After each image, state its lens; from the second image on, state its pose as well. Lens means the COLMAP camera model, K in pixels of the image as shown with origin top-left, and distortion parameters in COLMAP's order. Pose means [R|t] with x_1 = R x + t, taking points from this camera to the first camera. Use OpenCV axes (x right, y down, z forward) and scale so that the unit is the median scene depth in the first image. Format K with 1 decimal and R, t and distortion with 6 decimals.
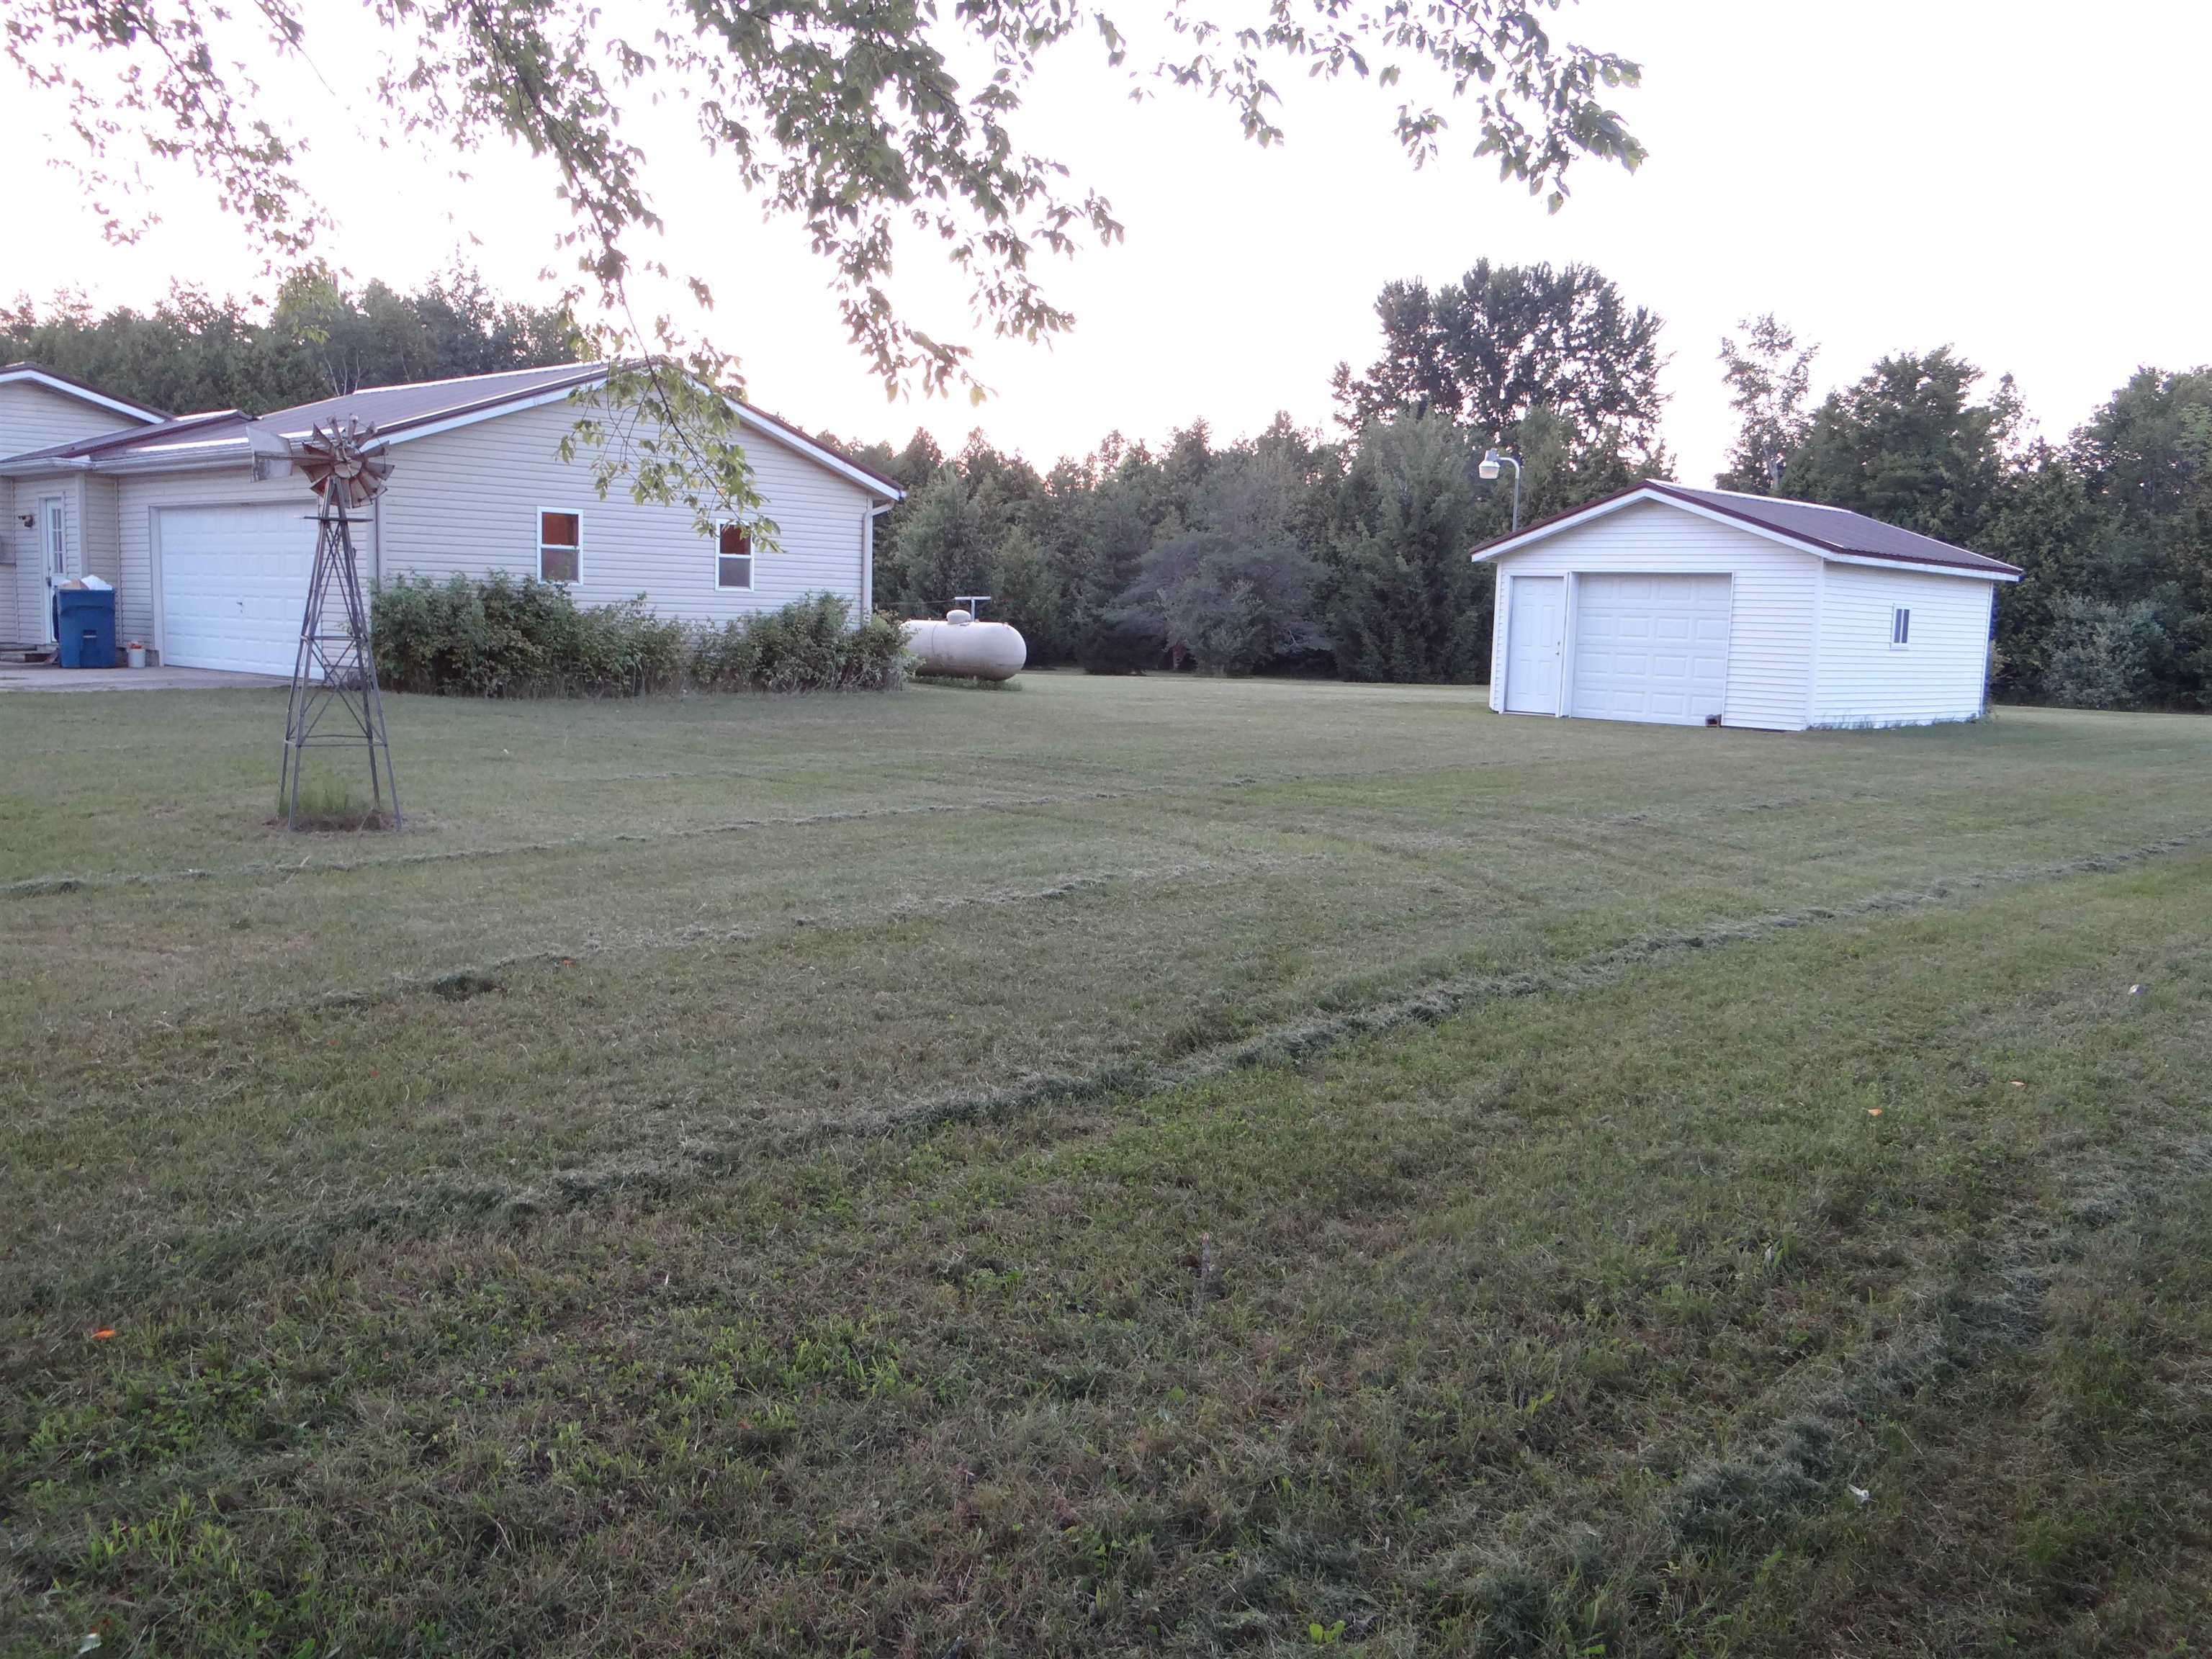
lens RADIAL K [[1810.6, 0, 1106.0], [0, 1810.6, 829.5], [0, 0, 1]] dist [-0.001142, -0.002928]
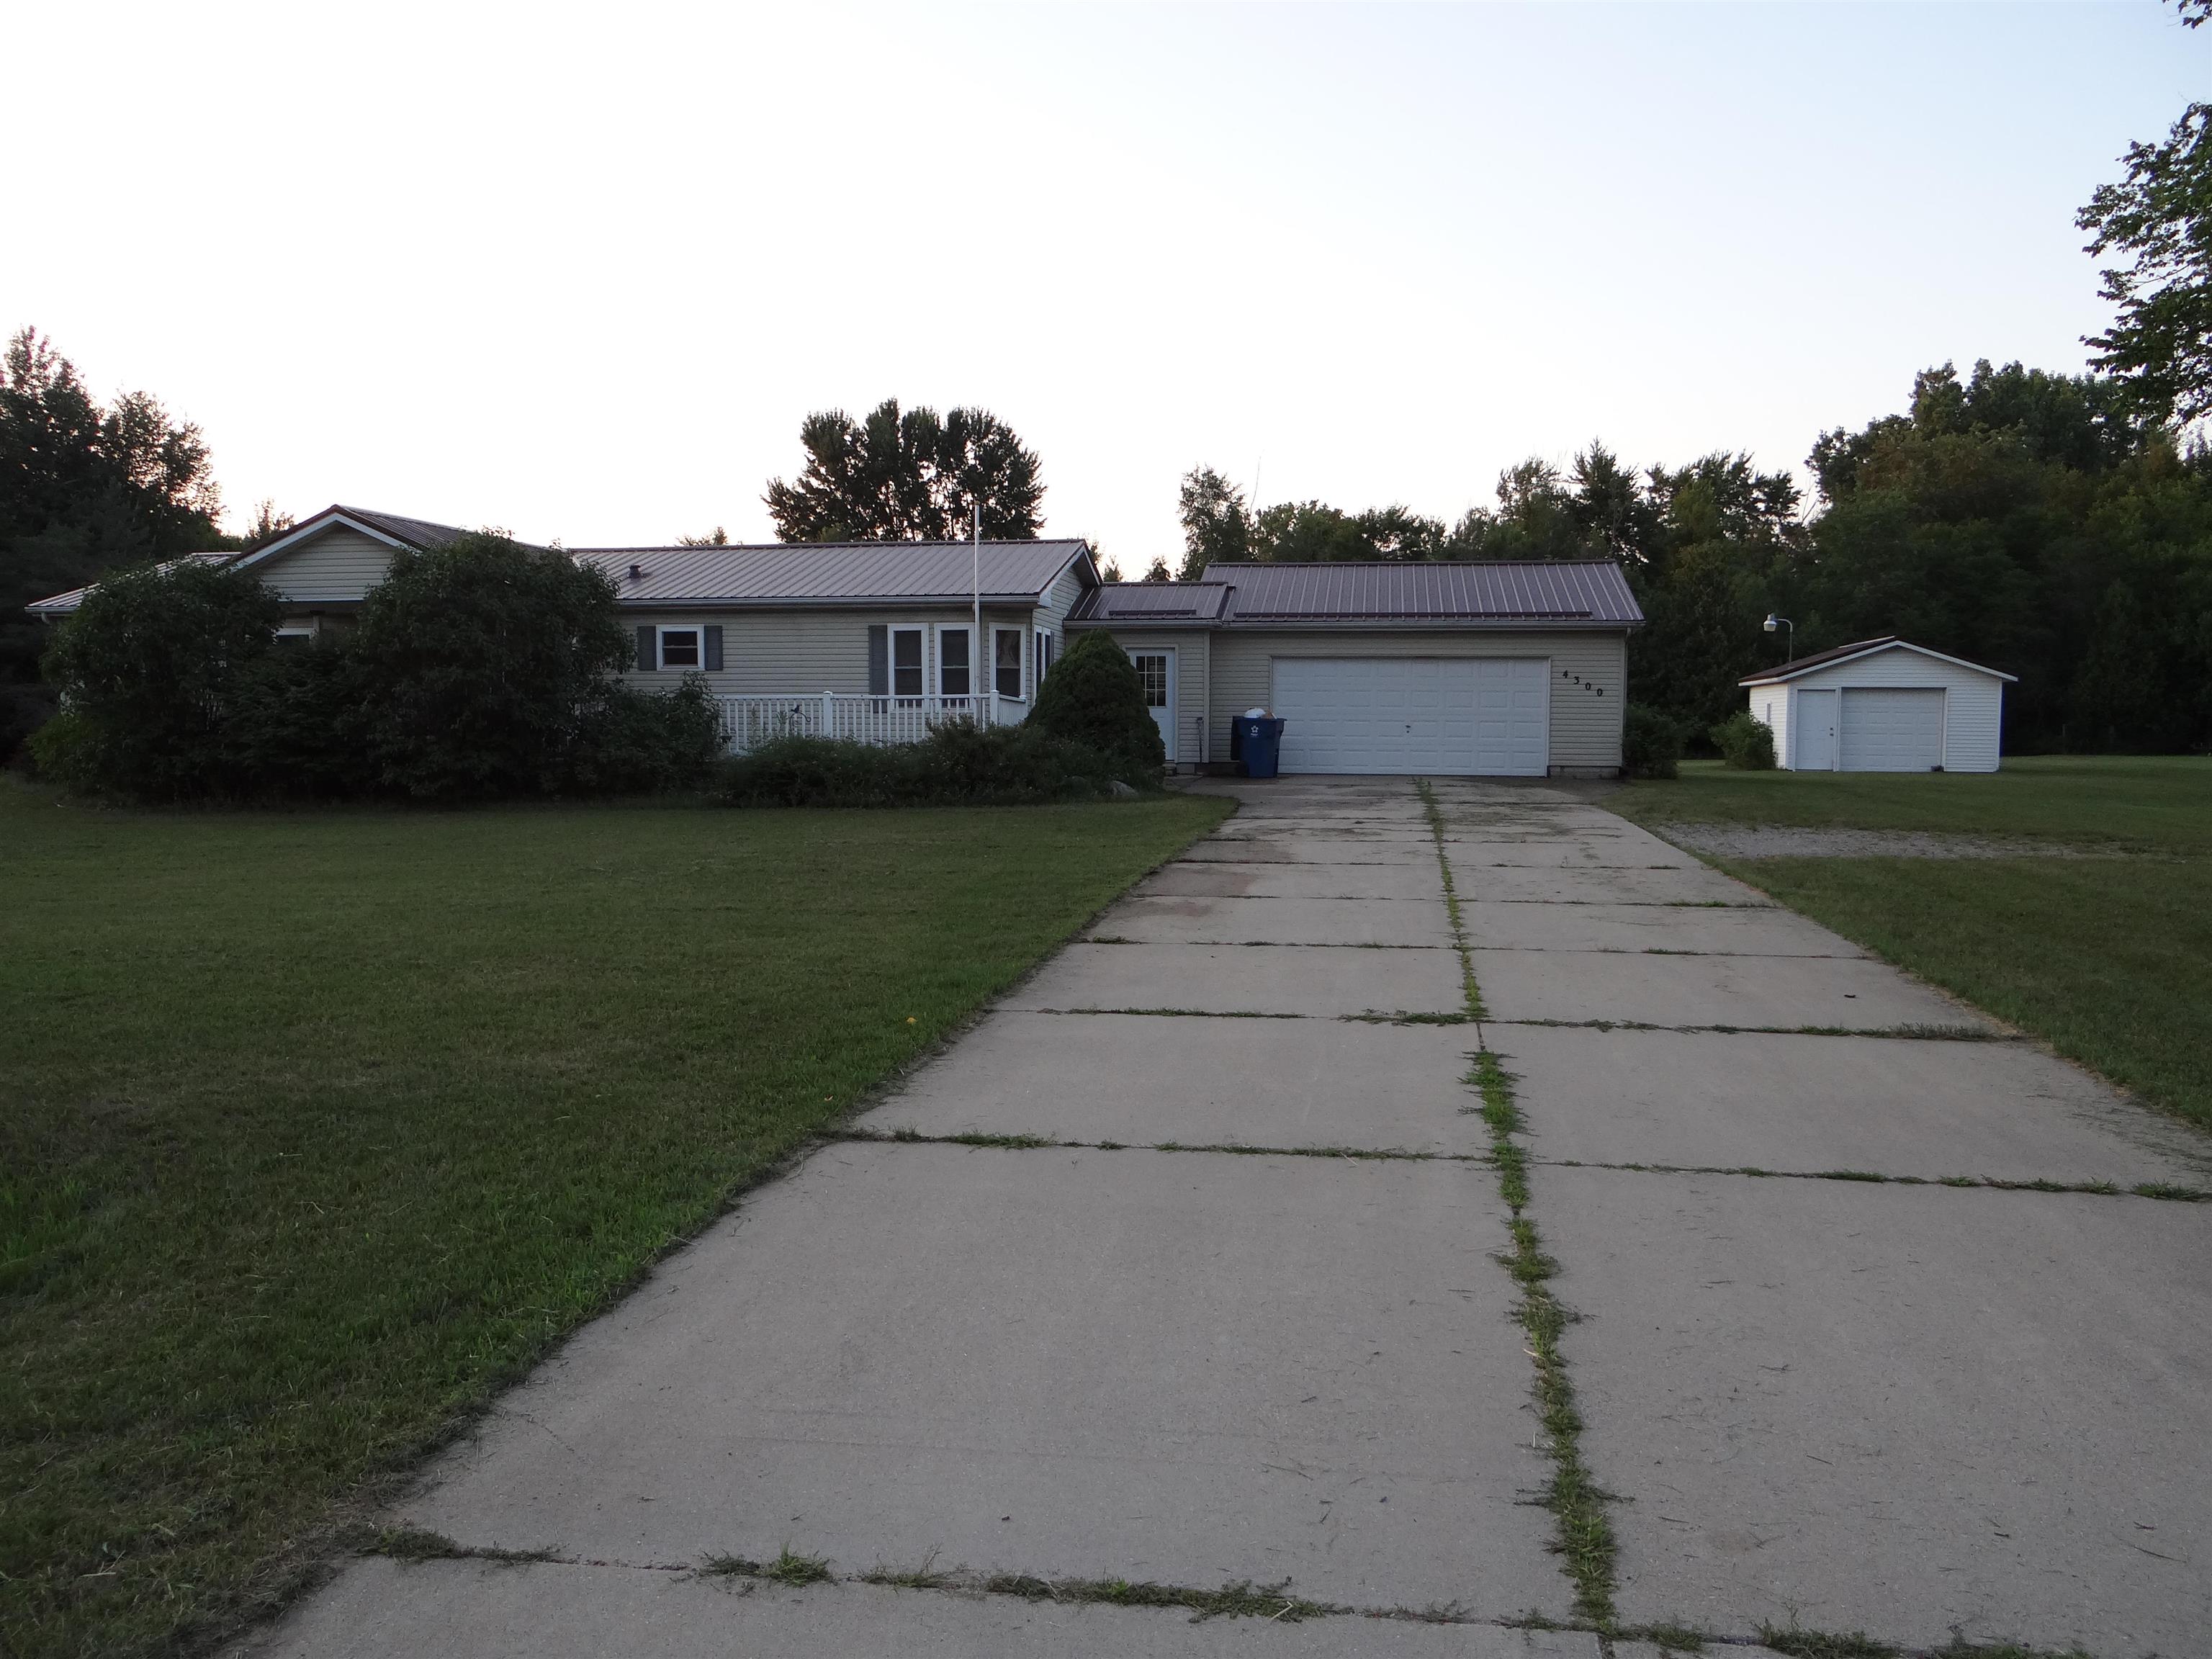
lens RADIAL K [[1635.1, 0, 1106.0], [0, 1635.1, 829.5], [0, 0, 1]] dist [0.008544, 0.001724]
pose [[0.848053, -0.058988, 0.526618, -1.177502], [0.074104, 0.997221, -0.007635, -0.046150], [-0.524705, 0.045499, 0.850067, 0.040367]]
